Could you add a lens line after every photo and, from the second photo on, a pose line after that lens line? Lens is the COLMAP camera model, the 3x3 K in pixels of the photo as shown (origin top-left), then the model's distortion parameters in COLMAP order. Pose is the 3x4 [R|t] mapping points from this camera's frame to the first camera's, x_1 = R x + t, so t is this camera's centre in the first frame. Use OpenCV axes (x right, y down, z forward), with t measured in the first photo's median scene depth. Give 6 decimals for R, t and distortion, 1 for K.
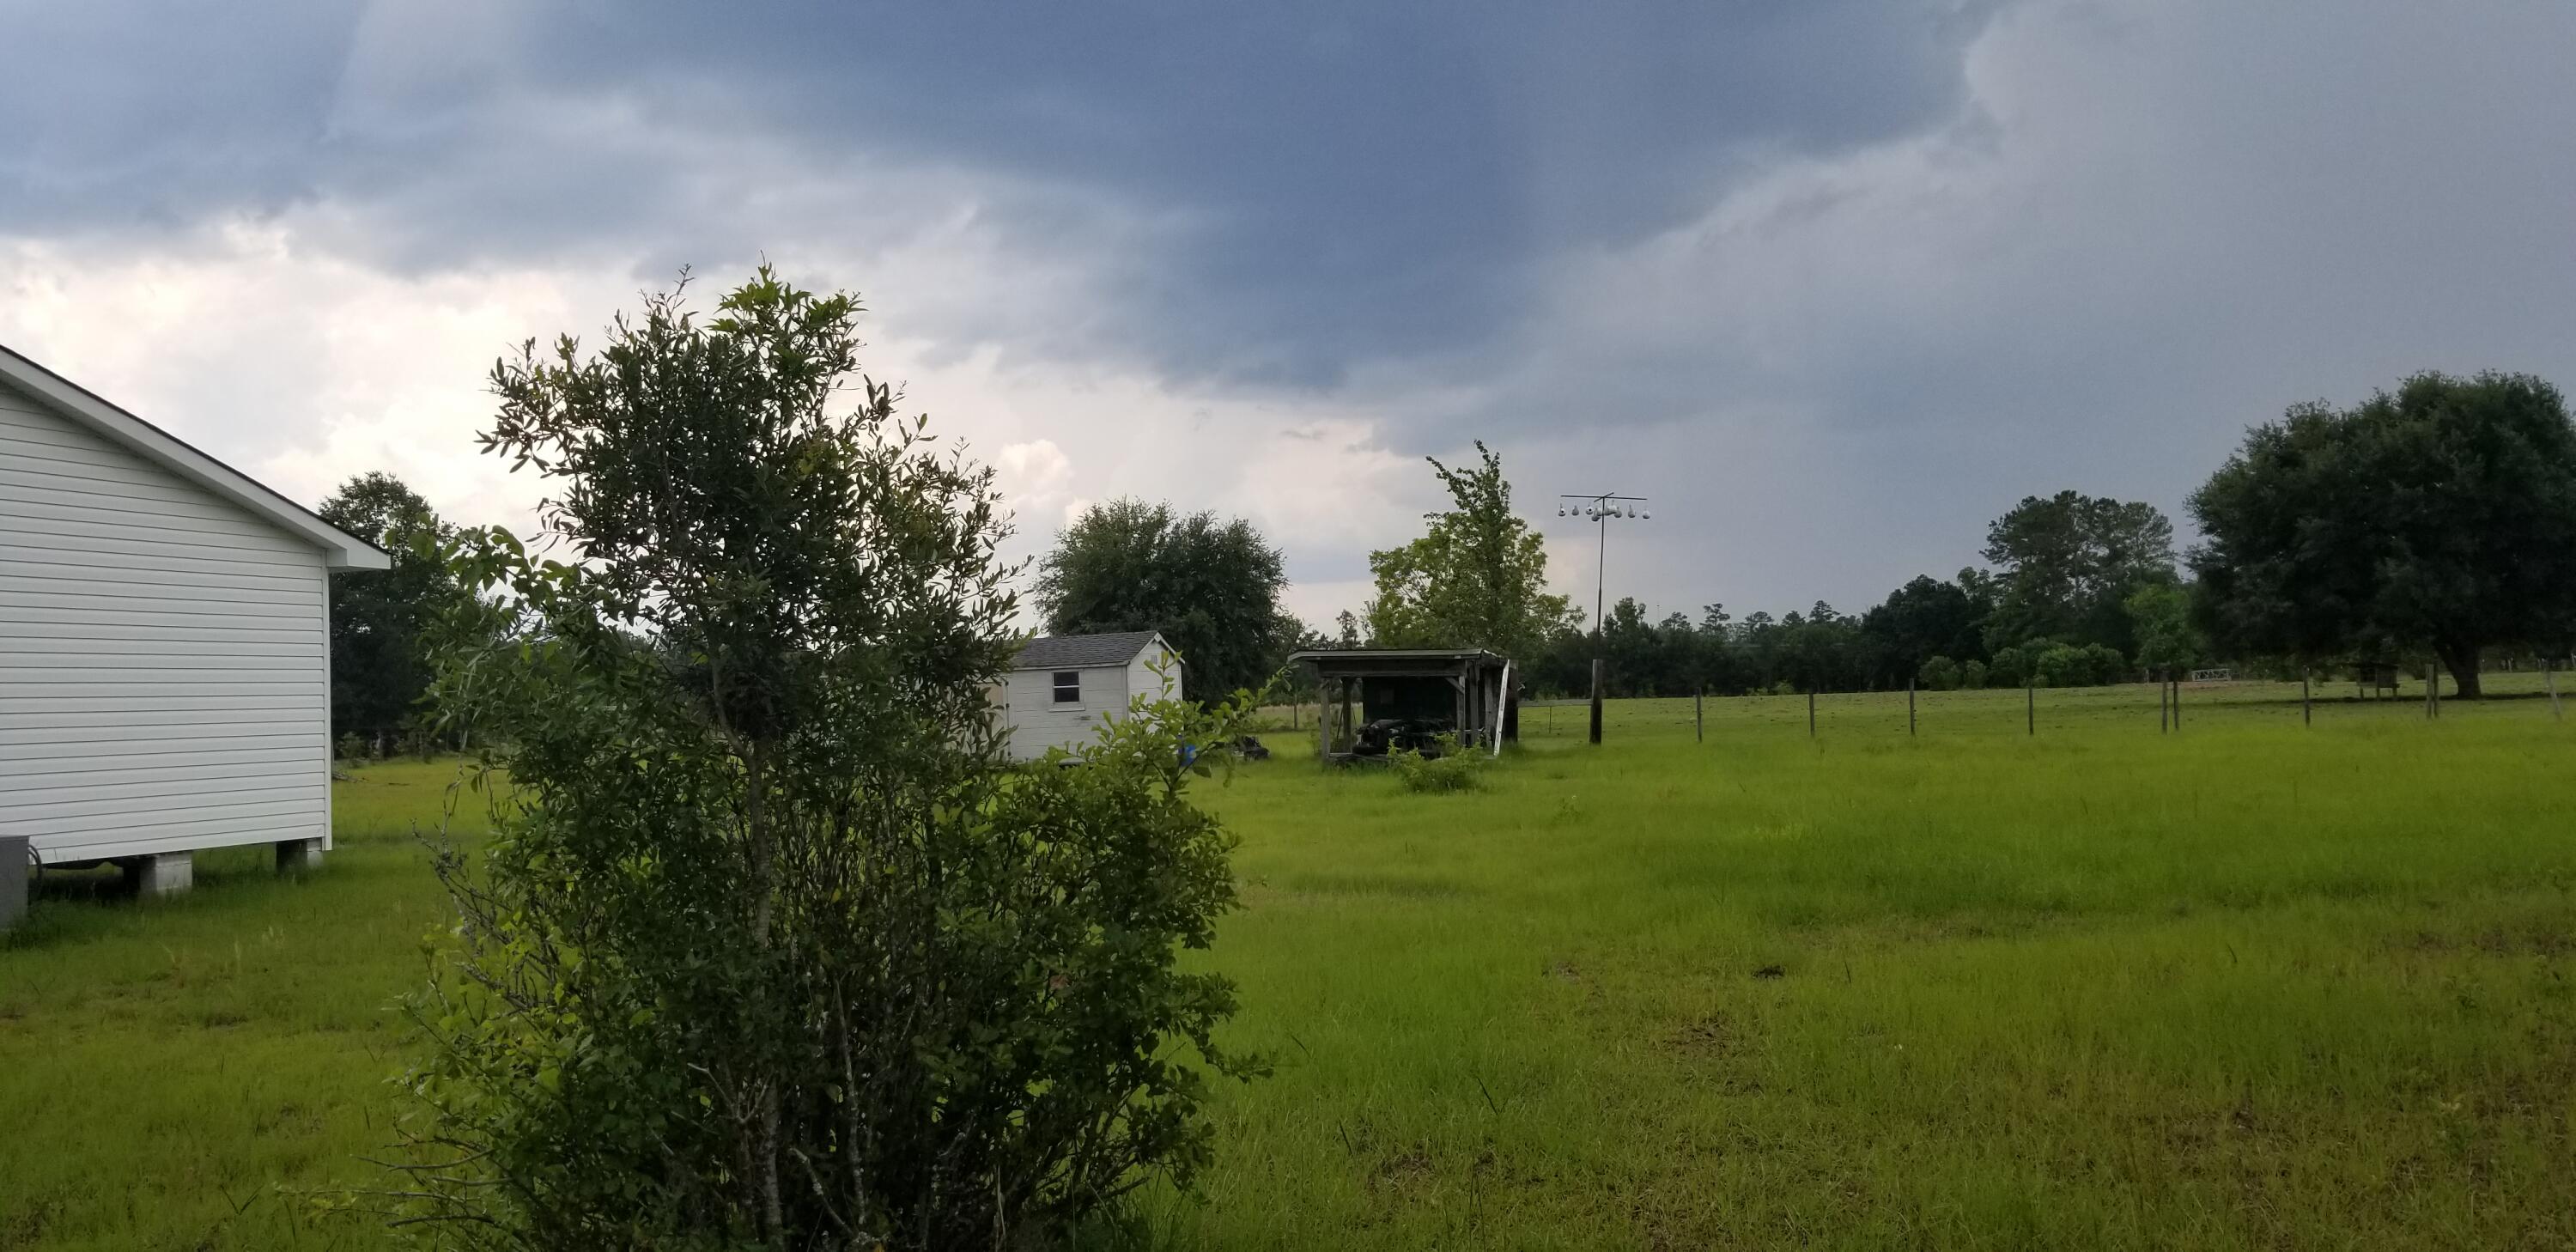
lens RADIAL K [[2013.7, 0, 1285.4], [0, 2013.7, 621.3], [0, 0, 1]] dist [0.054909, -0.095205]
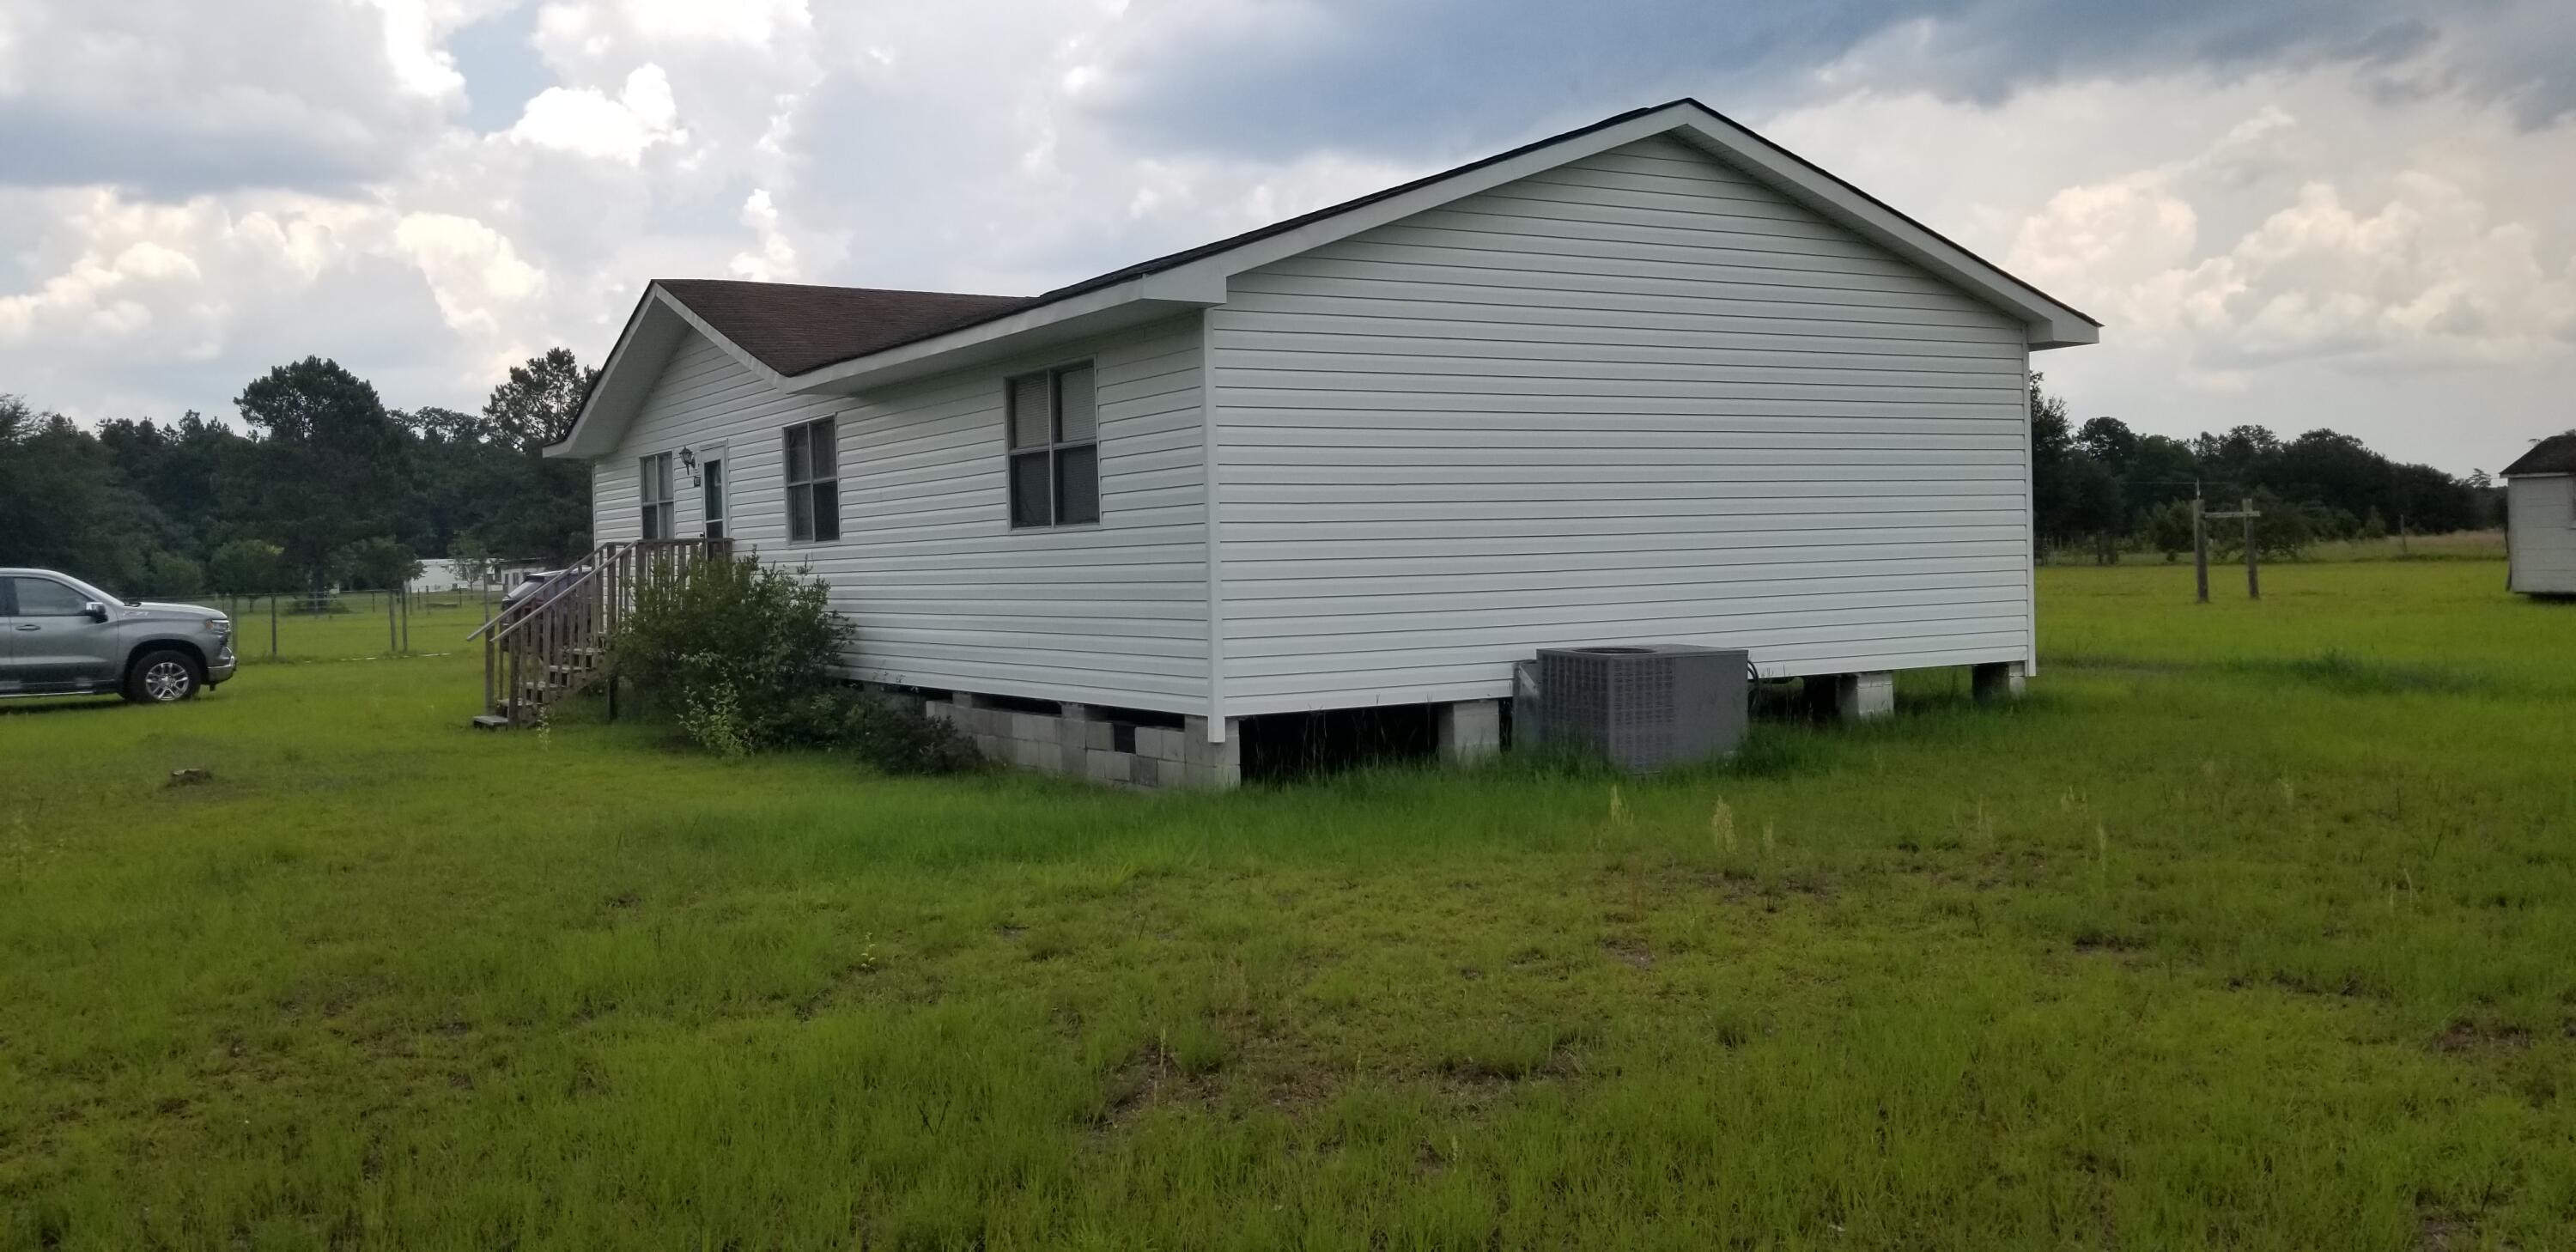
lens RADIAL K [[2013.7, 0, 1271.6], [0, 2013.7, 622.9], [0, 0, 1]] dist [0.054909, -0.095205]
pose [[0.749168, 0.036847, -0.661355, -0.043546], [0.026001, 0.996046, 0.084948, 0.002739], [0.661870, -0.080836, 0.745248, 0.044828]]
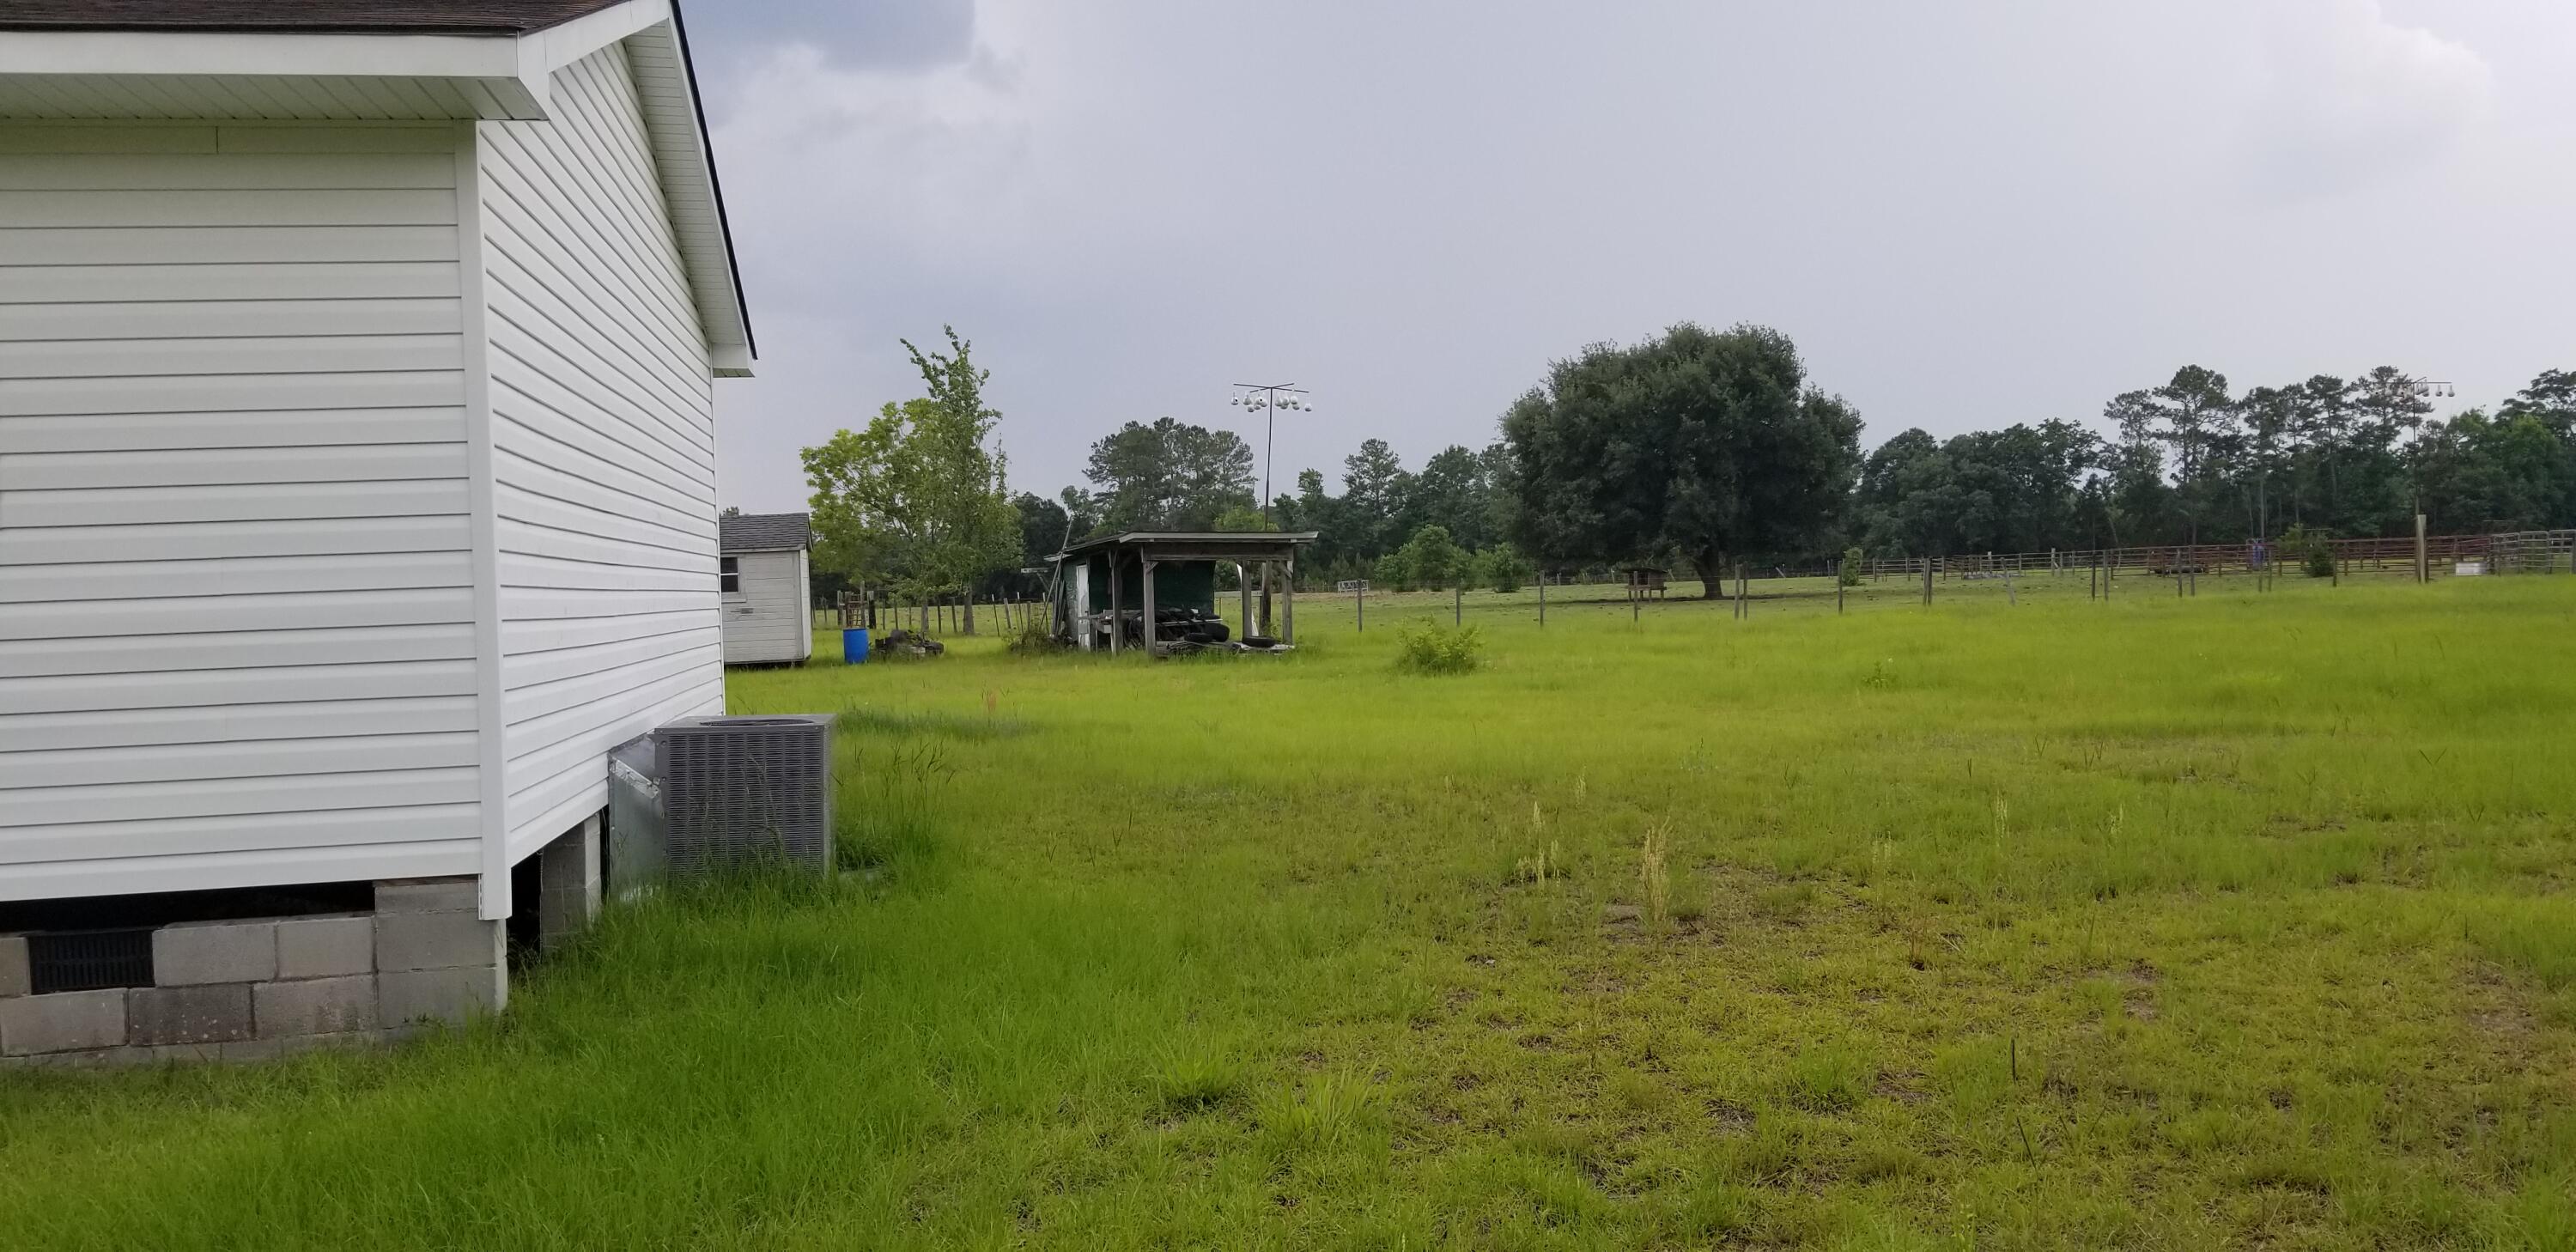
lens RADIAL K [[2013.7, 0, 1262.4], [0, 2013.7, 543.7], [0, 0, 1]] dist [0.054909, -0.095205]
pose [[0.887937, 0.014038, 0.459751, -0.193110], [-0.015117, 0.999885, -0.001334, 0.010881], [-0.459717, -0.005766, 0.888047, 0.074819]]
